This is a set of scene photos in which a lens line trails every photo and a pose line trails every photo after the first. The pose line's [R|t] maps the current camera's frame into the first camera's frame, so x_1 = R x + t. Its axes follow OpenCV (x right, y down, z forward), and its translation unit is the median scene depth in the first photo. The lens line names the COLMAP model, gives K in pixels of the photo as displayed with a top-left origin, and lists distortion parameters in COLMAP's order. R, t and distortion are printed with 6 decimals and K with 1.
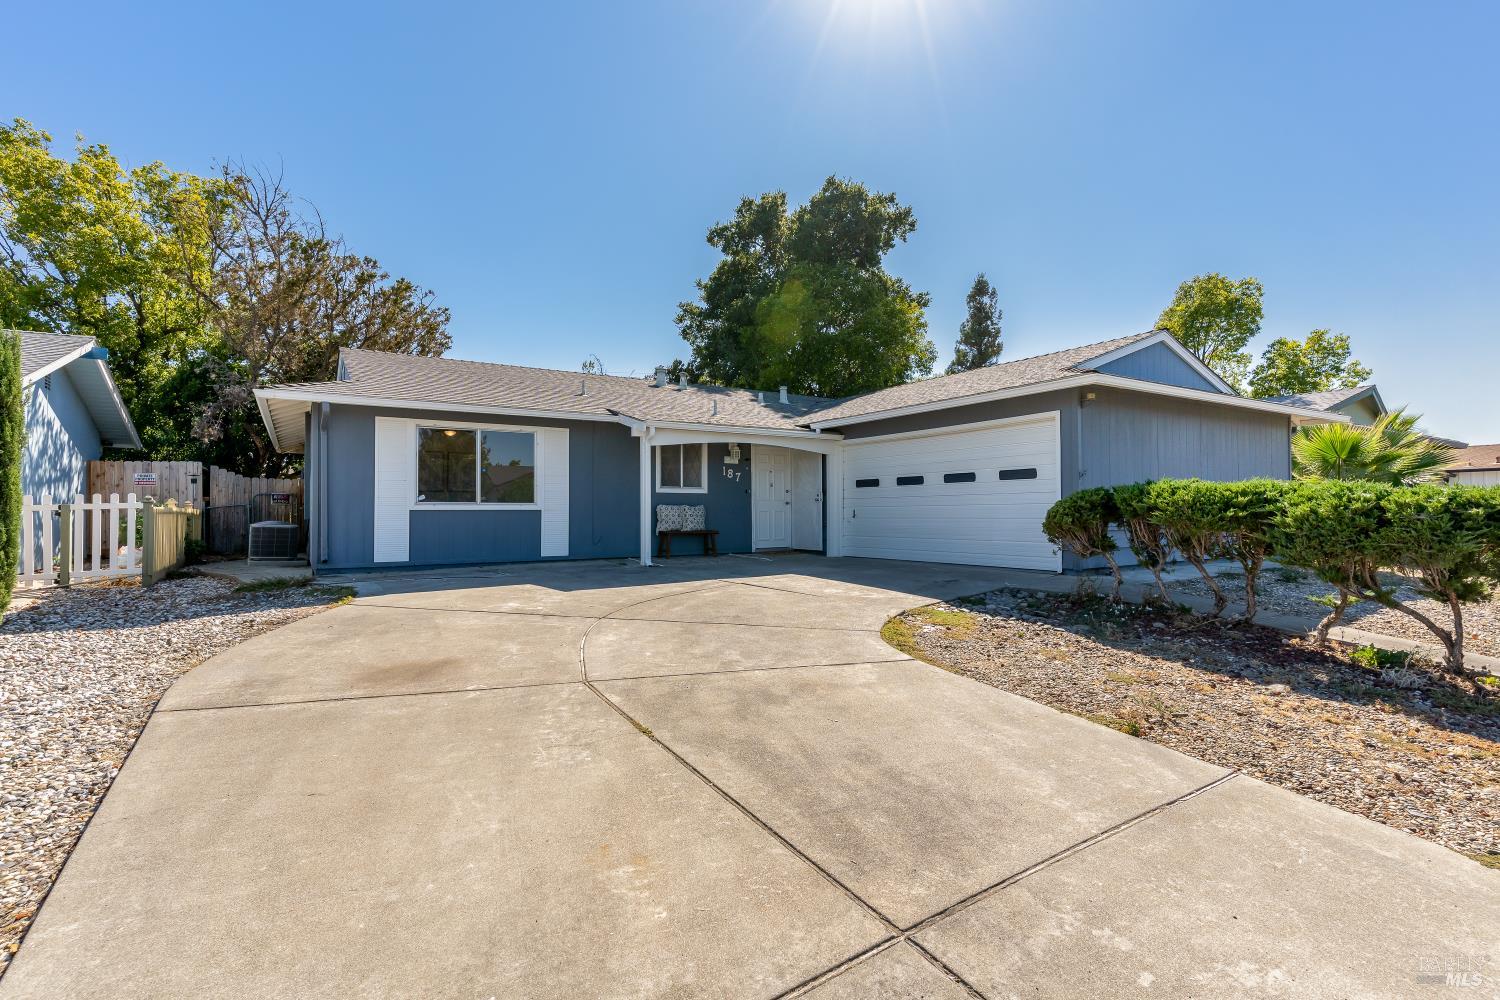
lens RADIAL K [[706.0, 0, 750.0], [0, 706.0, 500.0], [0, 0, 1]] dist [-0.000316, -0.001123]
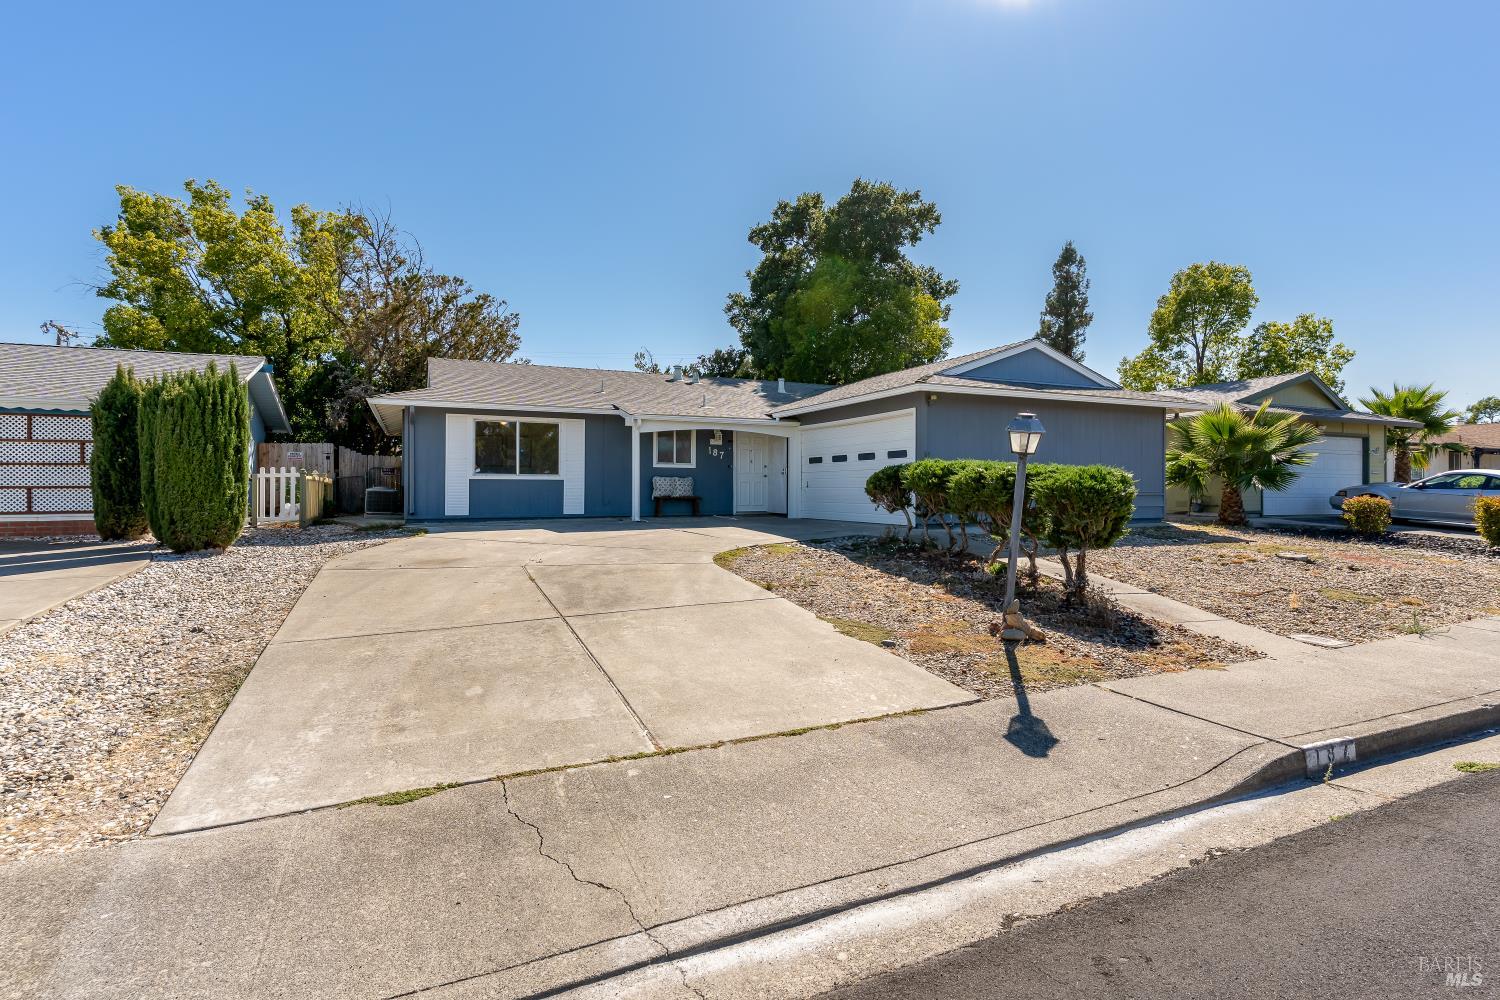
lens RADIAL K [[732.1, 0, 763.1], [0, 732.1, 484.8], [0, 0, 1]] dist [-0.002261, 0.000389]
pose [[0.992209, 0.005311, -0.124471, 0.204541], [-0.003604, 0.999896, 0.013943, 0.001955], [0.124533, -0.013386, 0.992125, -0.275615]]
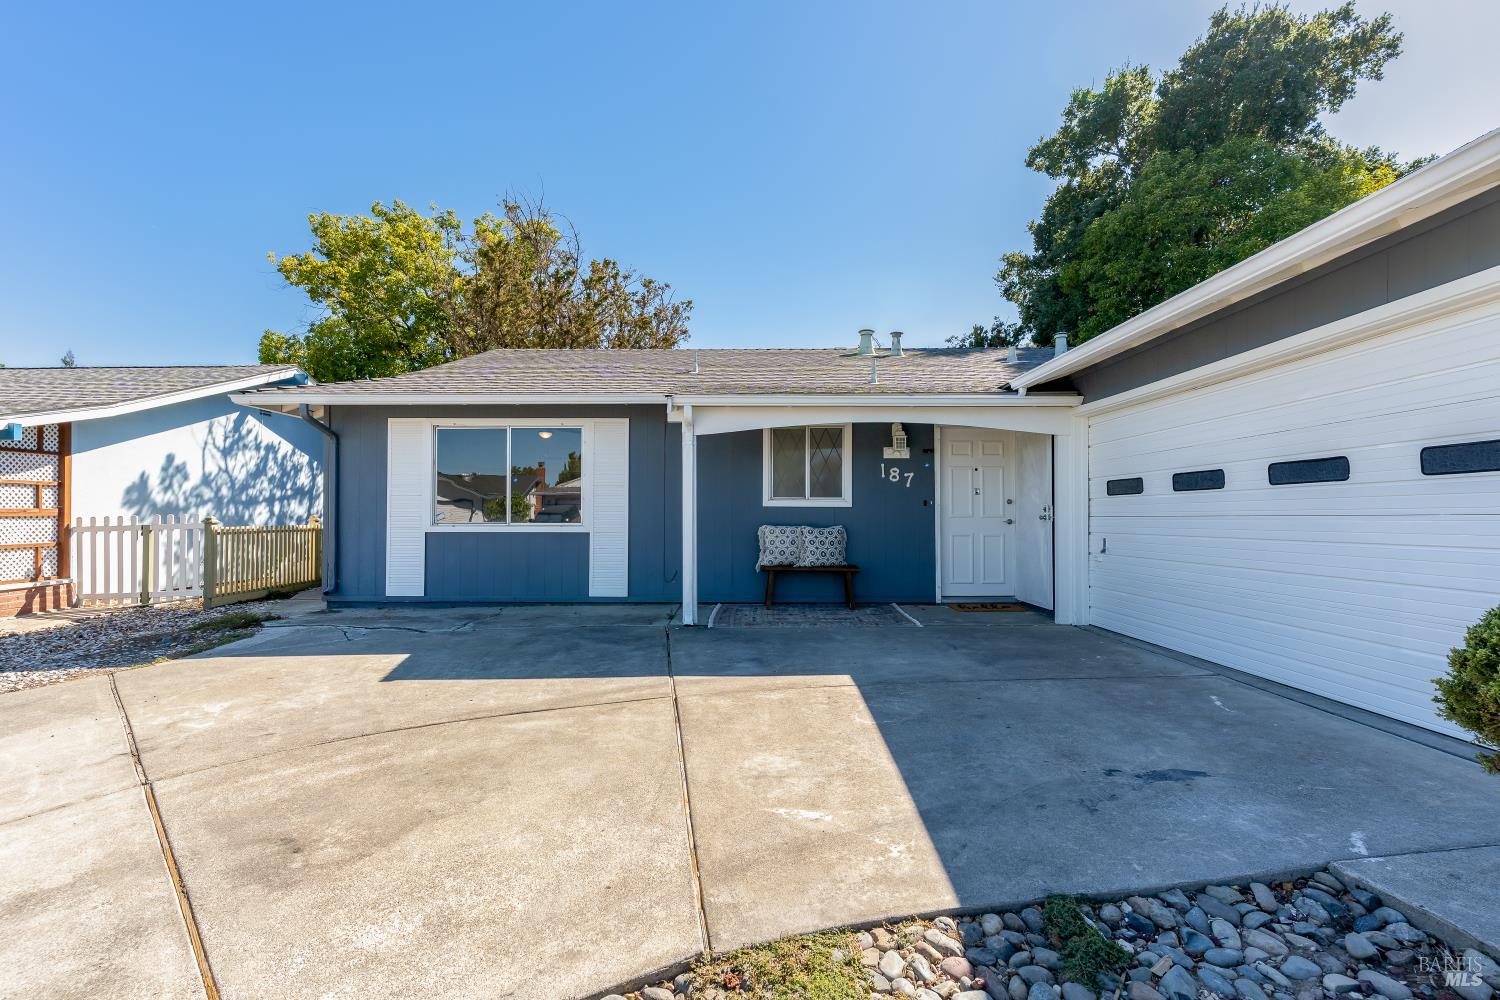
lens RADIAL K [[711.2, 0, 738.7], [0, 711.2, 499.0], [0, 0, 1]] dist [0.004276, 0.000808]
pose [[0.835031, -0.009219, -0.550125, 0.186222], [0.005697, 0.999951, -0.008109, -0.010727], [0.550173, 0.003637, 0.835043, 0.368128]]
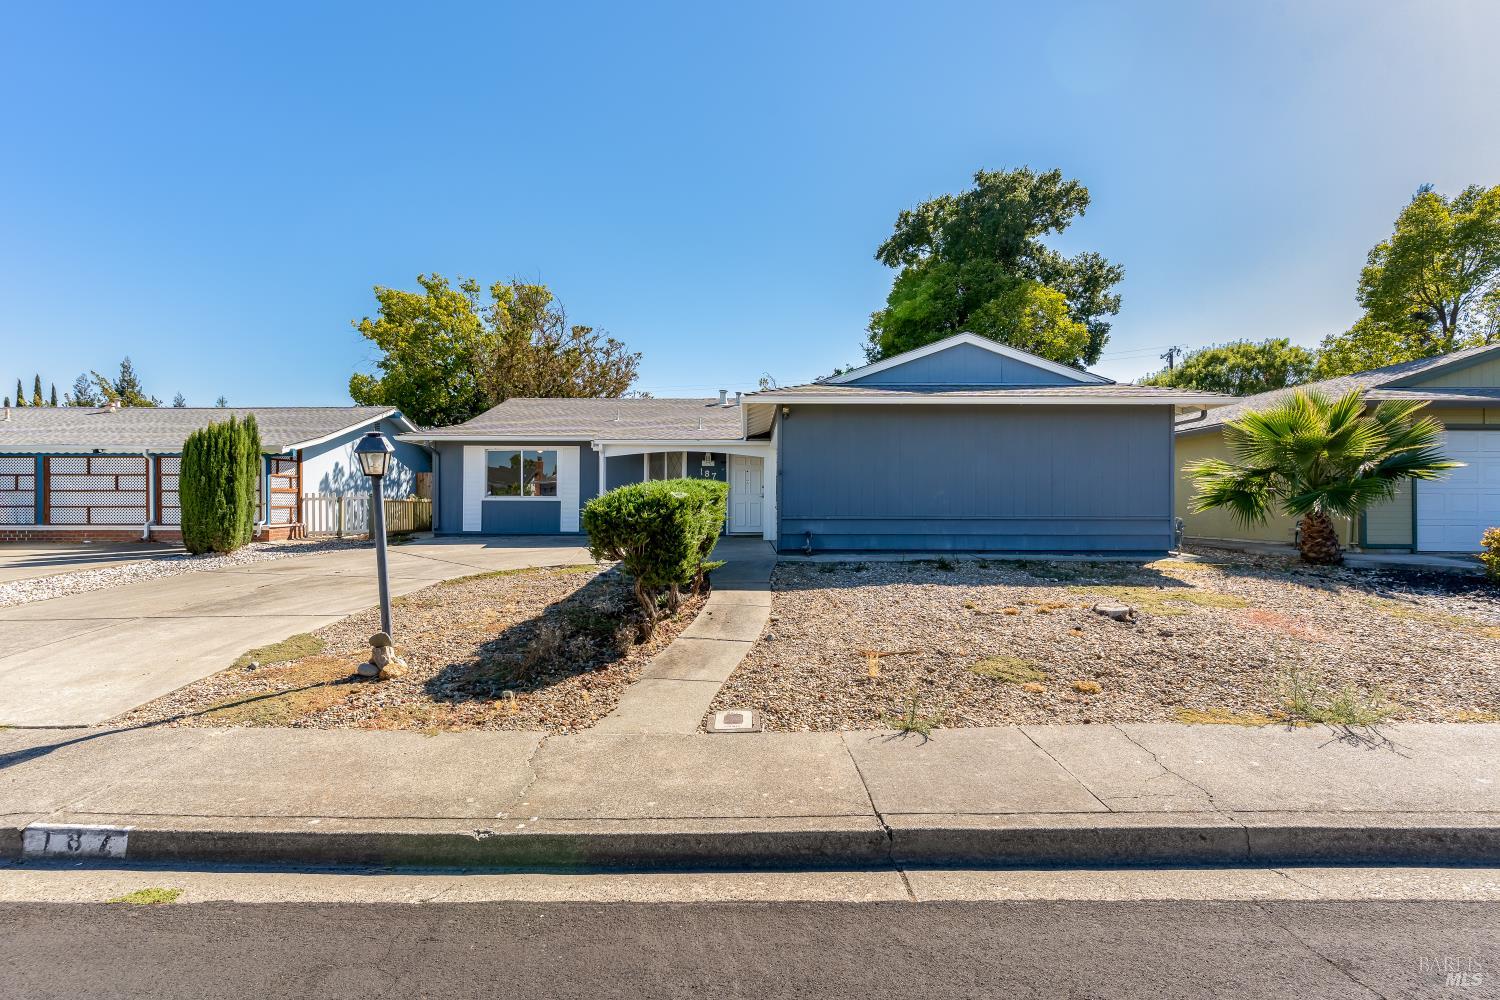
lens RADIAL K [[701.4, 0, 747.4], [0, 701.4, 495.0], [0, 0, 1]] dist [0.014541, 0.000464]
pose [[0.843329, -0.001787, -0.537395, 0.673752], [0.002891, 0.999995, 0.001212, 0.000593], [0.537390, -0.002576, 0.843330, -0.050352]]
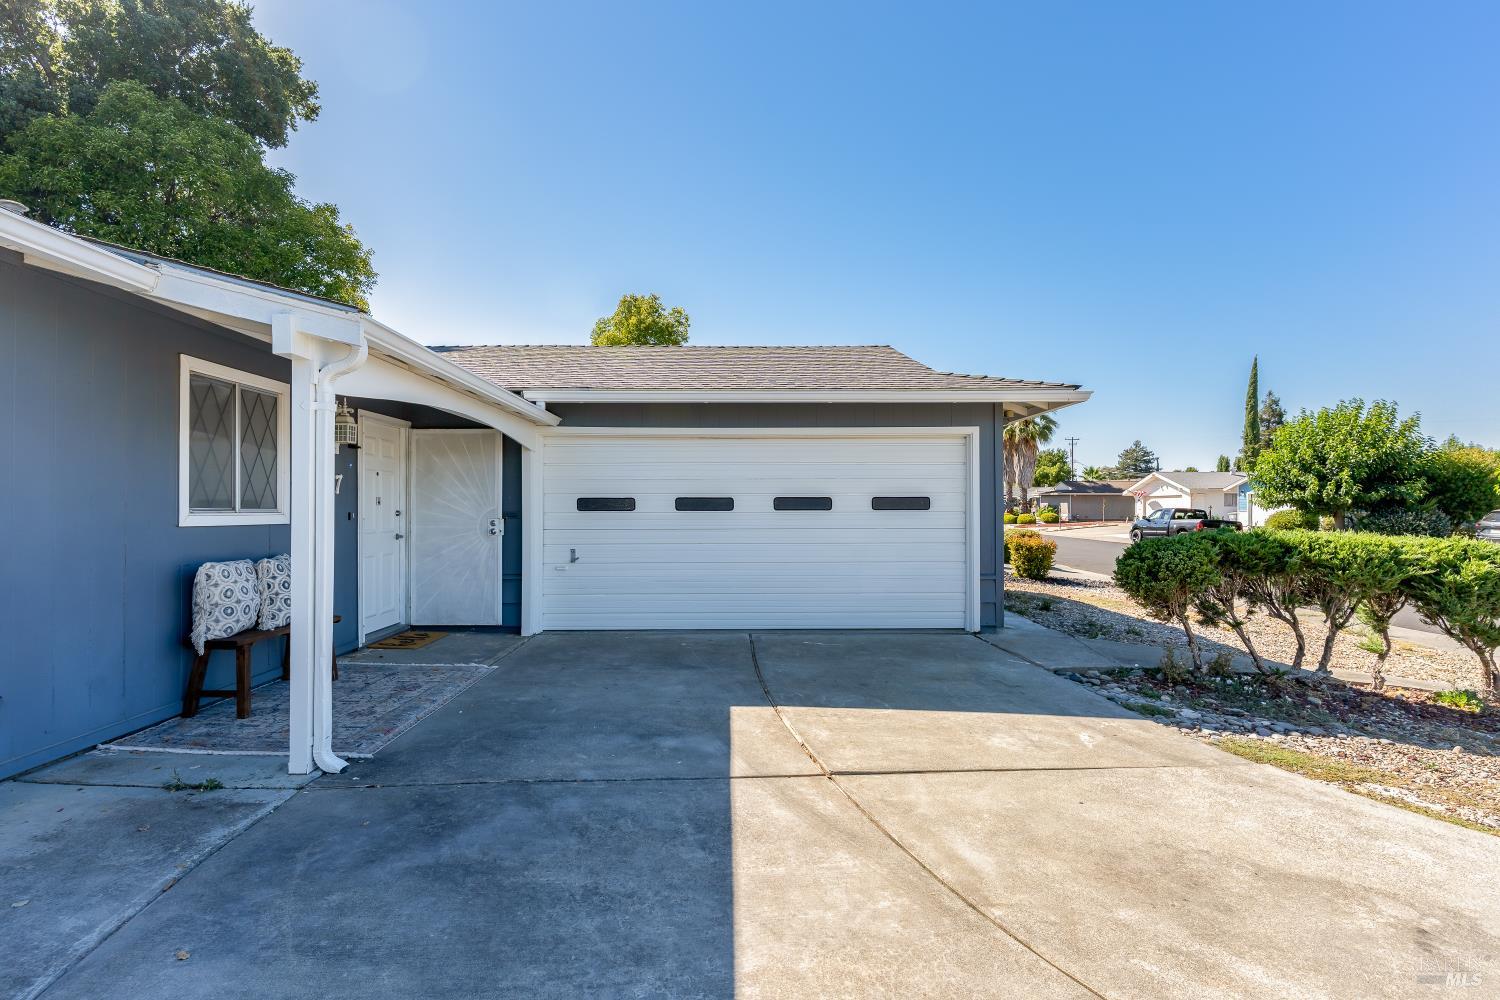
lens RADIAL K [[711.2, 0, 738.7], [0, 711.2, 499.0], [0, 0, 1]] dist [0.004276, 0.000808]
pose [[0.532856, 0.013421, 0.846100, -0.241090], [-0.016614, 0.999847, -0.005397, -0.023047], [-0.846043, -0.011181, 0.532998, 0.506234]]
